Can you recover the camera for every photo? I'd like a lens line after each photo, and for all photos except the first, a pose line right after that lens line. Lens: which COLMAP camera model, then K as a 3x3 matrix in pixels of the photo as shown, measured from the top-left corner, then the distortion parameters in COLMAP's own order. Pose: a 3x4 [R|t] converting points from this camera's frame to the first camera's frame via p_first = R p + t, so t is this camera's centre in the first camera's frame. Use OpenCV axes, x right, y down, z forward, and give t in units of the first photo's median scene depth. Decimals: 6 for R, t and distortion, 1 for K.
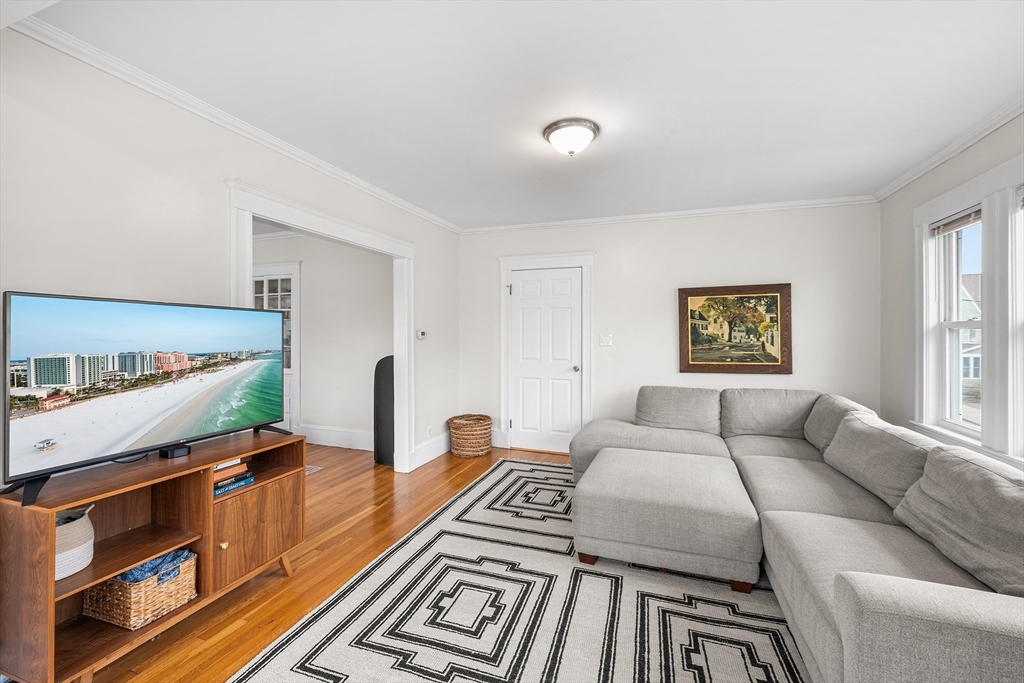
lens RADIAL K [[394.9, 0, 513.4], [0, 394.9, 345.0], [0, 0, 1]] dist [-0.000006, 0.000101]
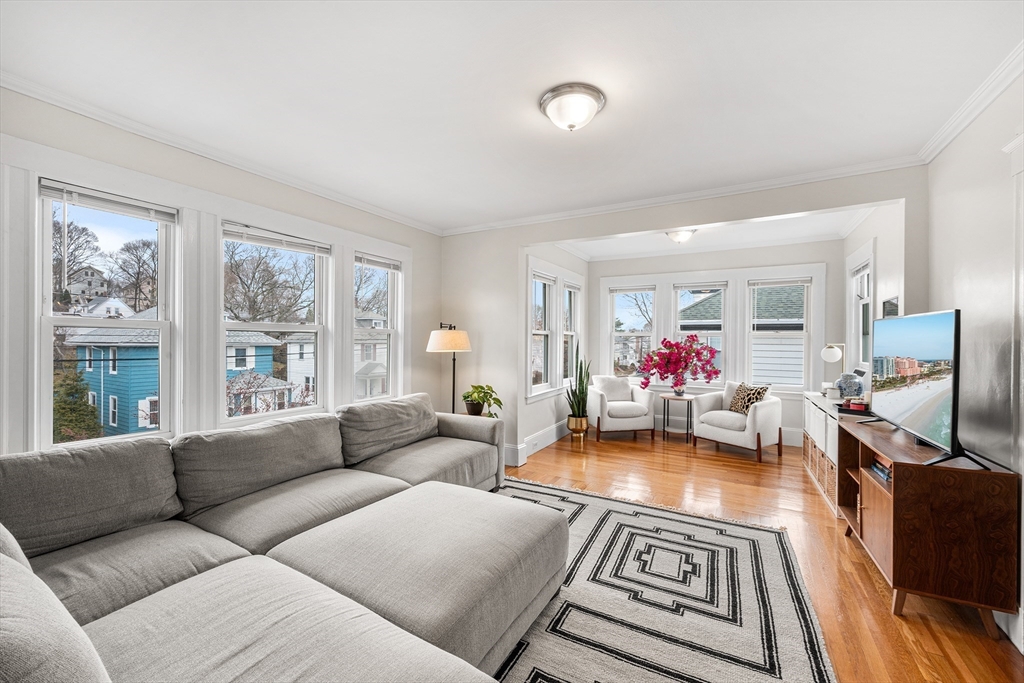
lens RADIAL K [[414.8, 0, 492.6], [0, 414.8, 342.3], [0, 0, 1]] dist [0.000206, 0.000011]
pose [[-0.979590, -0.011298, 0.200690, 0.143603], [-0.009130, 0.999890, 0.011726, -0.032780], [-0.200801, 0.009654, -0.979585, 2.101438]]
